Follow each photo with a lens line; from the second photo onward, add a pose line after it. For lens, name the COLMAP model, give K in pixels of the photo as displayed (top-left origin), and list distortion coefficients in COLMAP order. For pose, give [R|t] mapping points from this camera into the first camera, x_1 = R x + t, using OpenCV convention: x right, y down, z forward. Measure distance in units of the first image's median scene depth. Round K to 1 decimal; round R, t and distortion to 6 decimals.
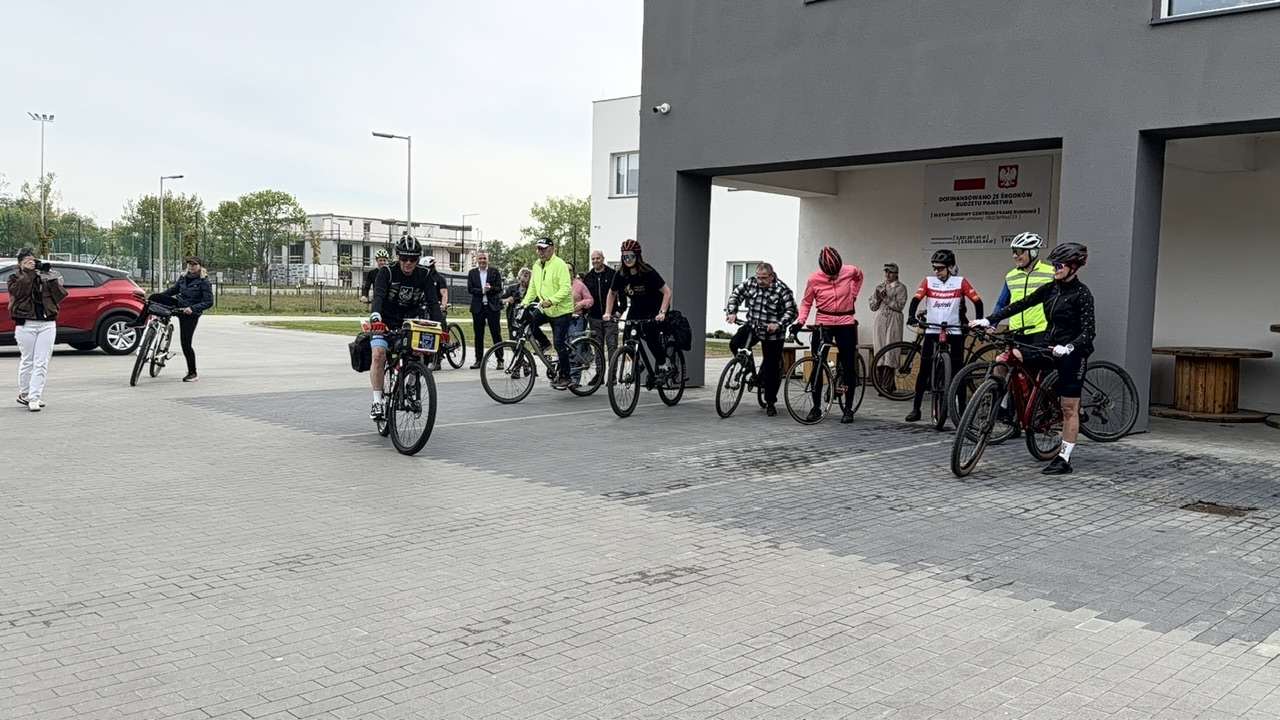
lens RADIAL K [[1086.2, 0, 652.8], [0, 1086.2, 358.9], [0, 0, 1]] dist [0.138037, -0.241559]
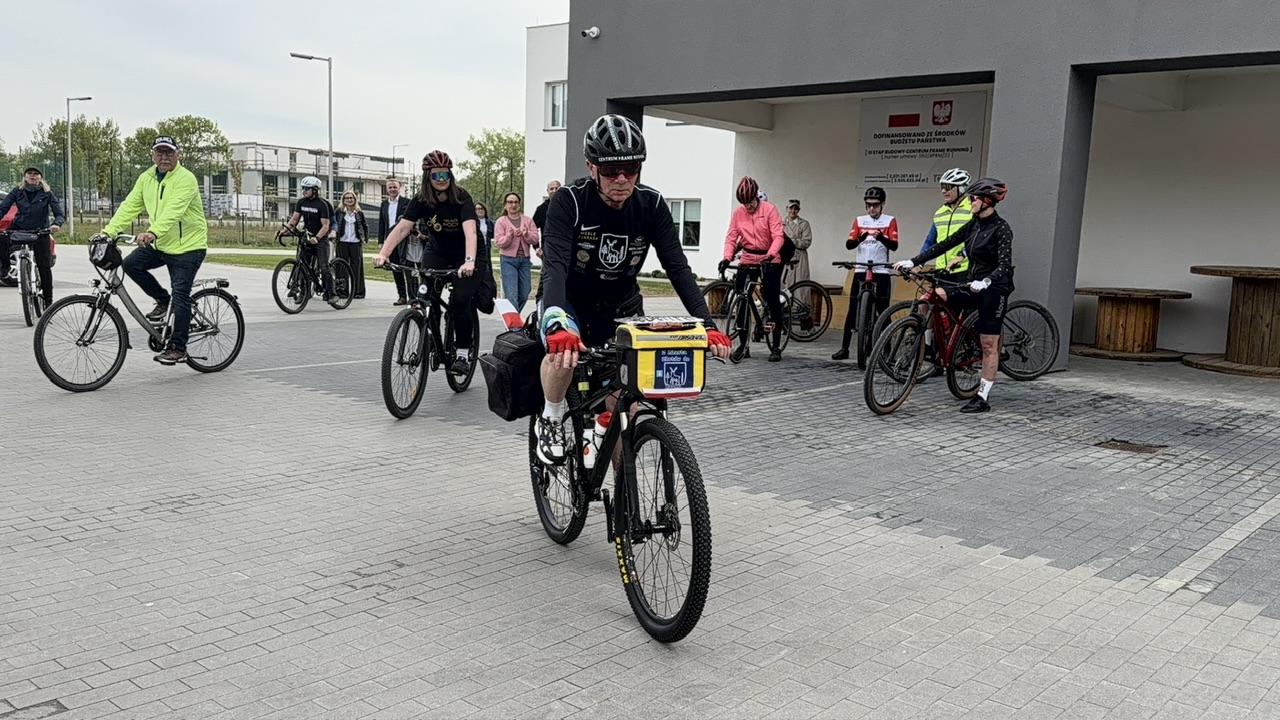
lens RADIAL K [[1086.2, 0, 664.8], [0, 1086.2, 387.7], [0, 0, 1]] dist [0.138037, -0.241559]
pose [[0.997866, 0.003331, 0.065204, 0.016111], [-0.008602, 0.996700, 0.080714, 0.003521], [-0.064720, -0.081103, 0.994602, 0.022464]]
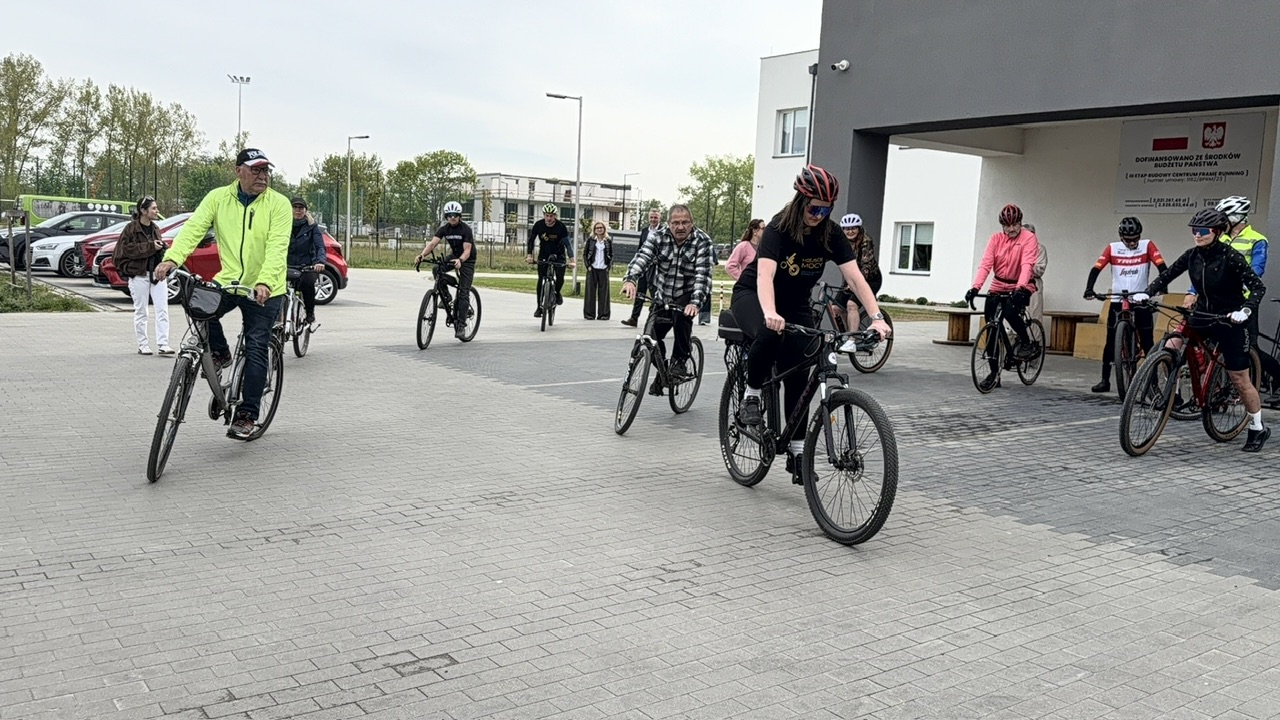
lens RADIAL K [[1086.2, 0, 632.2], [0, 1086.2, 365.5], [0, 0, 1]] dist [0.138037, -0.241559]
pose [[0.987019, 0.032254, -0.157333, -0.017408], [-0.025556, 0.998686, 0.044412, 0.000789], [0.158559, -0.039815, 0.986546, -0.022881]]
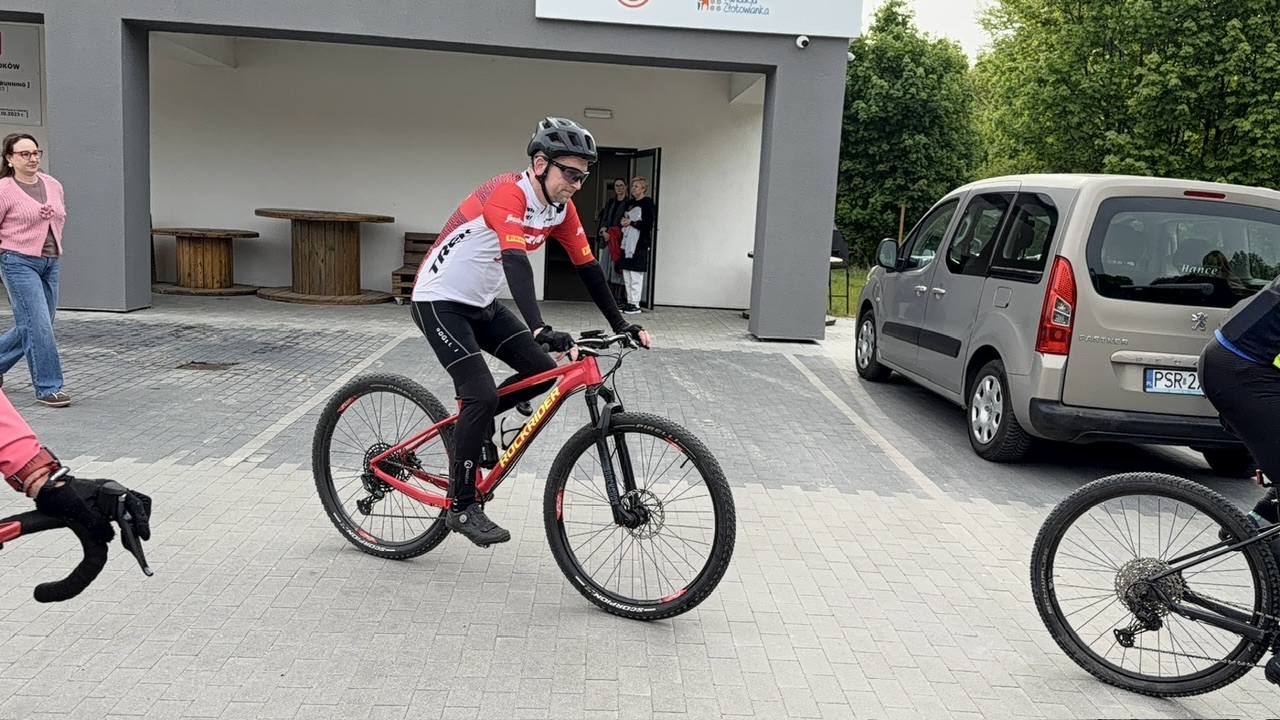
lens RADIAL K [[1086.2, 0, 650.0], [0, 1086.2, 384.0], [0, 0, 1]] dist [0.138037, -0.241559]
pose [[0.676072, -0.102065, 0.729732, -0.022500], [0.008218, 0.991343, 0.131042, 0.003098], [-0.736790, -0.082597, 0.671058, -0.102624]]
